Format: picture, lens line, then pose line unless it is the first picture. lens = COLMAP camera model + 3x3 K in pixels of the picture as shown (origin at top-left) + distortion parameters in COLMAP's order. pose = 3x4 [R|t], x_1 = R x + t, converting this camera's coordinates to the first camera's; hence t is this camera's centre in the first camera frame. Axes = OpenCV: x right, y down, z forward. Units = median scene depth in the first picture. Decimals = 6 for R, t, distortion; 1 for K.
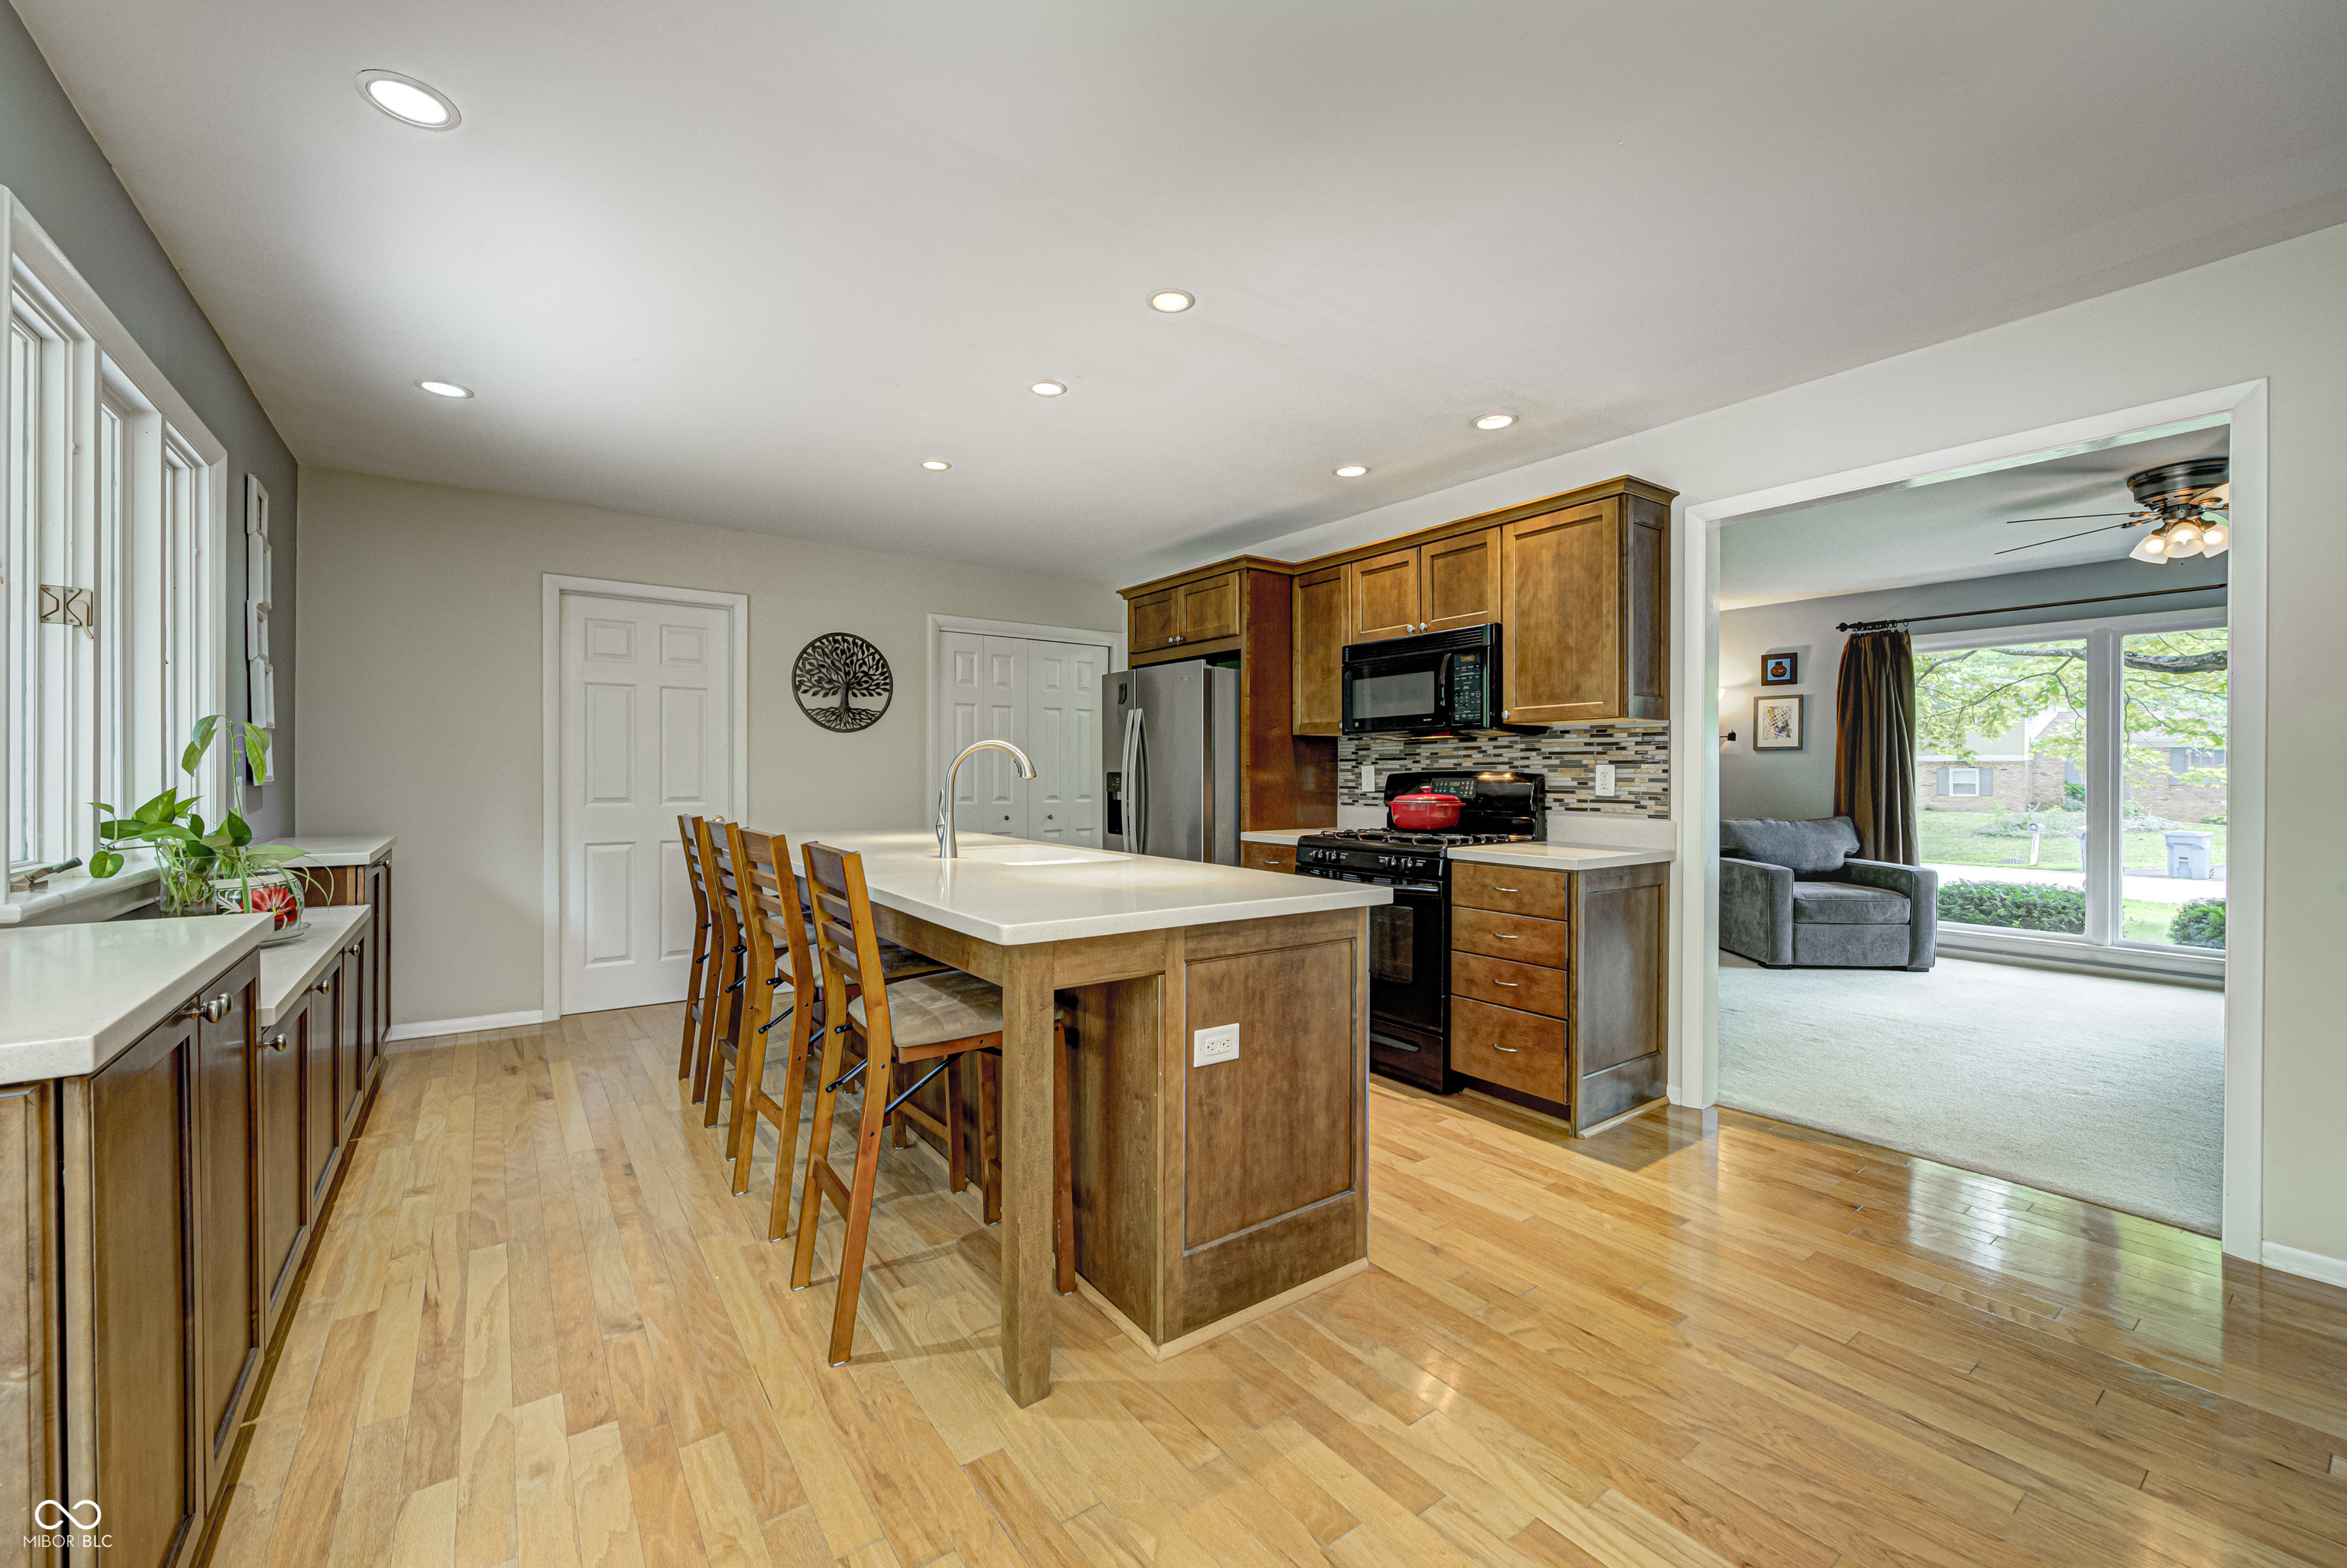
lens RADIAL K [[938.3, 0, 1179.2], [0, 938.3, 780.8], [0, 0, 1]] dist [0.000890, -0.000128]
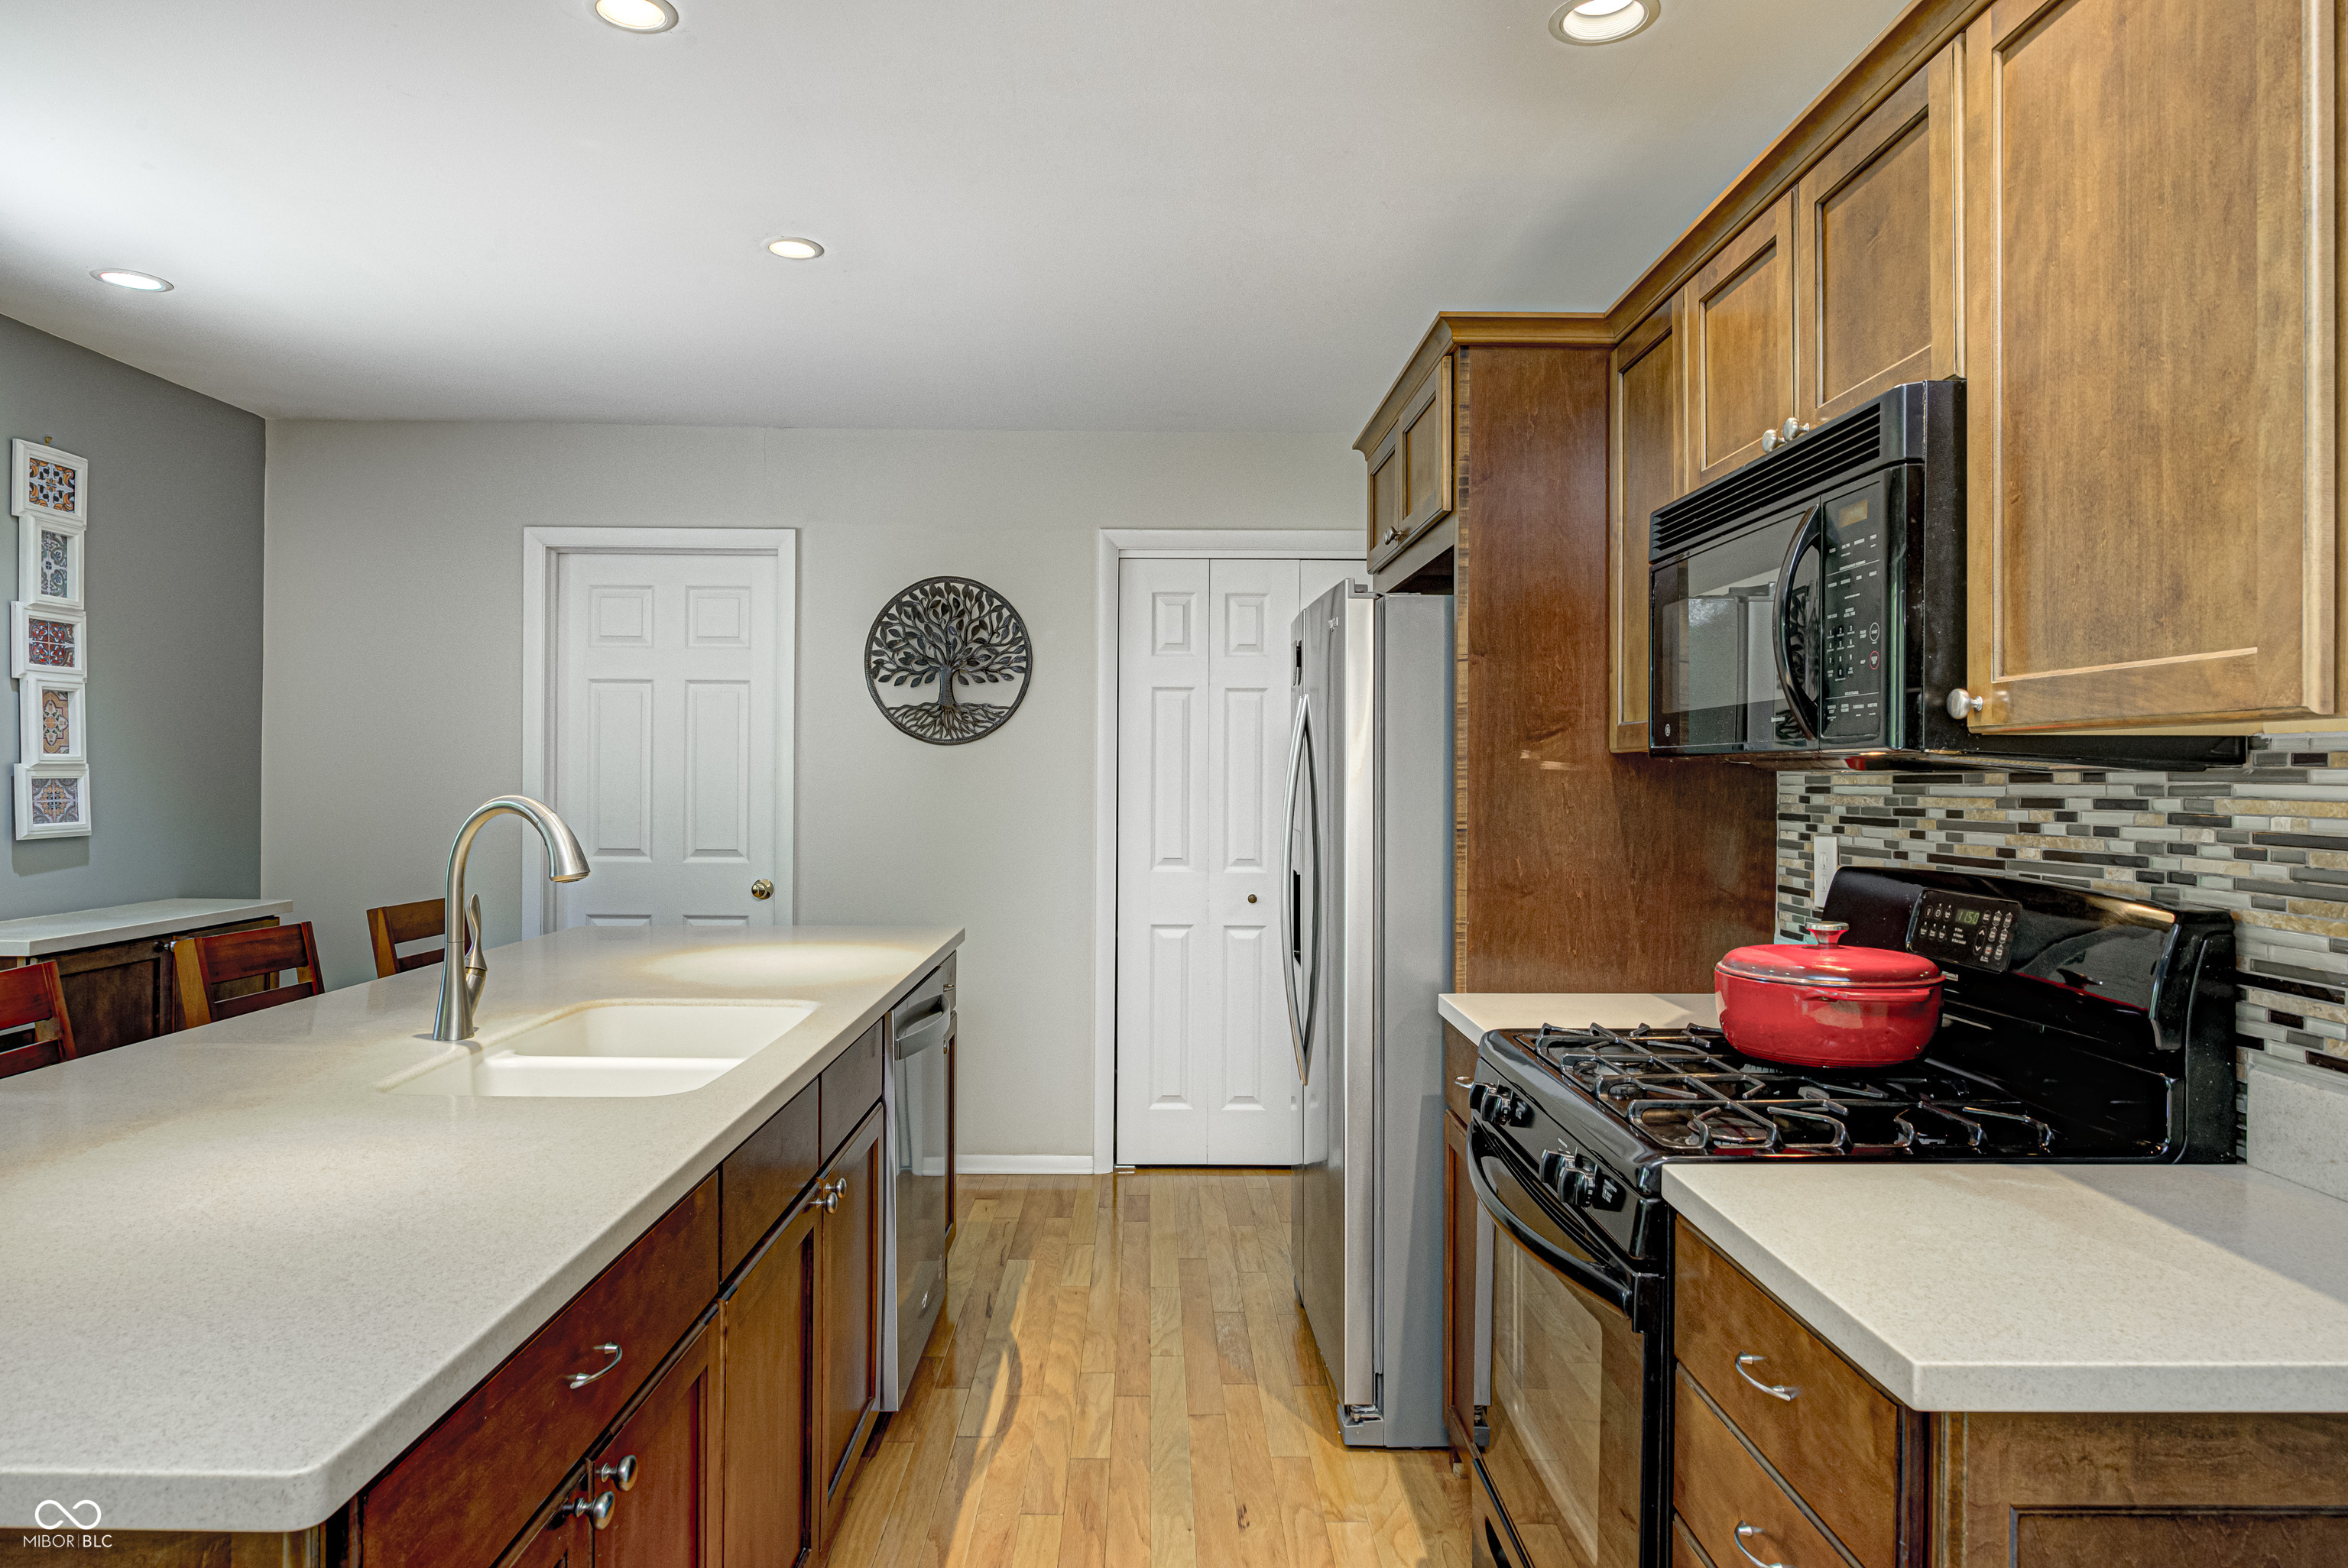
lens RADIAL K [[1425.5, 0, 1161.1], [0, 1425.5, 780.2], [0, 0, 1]] dist [-0.002302, -0.001698]
pose [[0.808305, 0.007408, -0.588718, 0.381196], [-0.009049, 0.999959, 0.000159, -0.042949], [0.588695, 0.005199, 0.808339, 0.490666]]
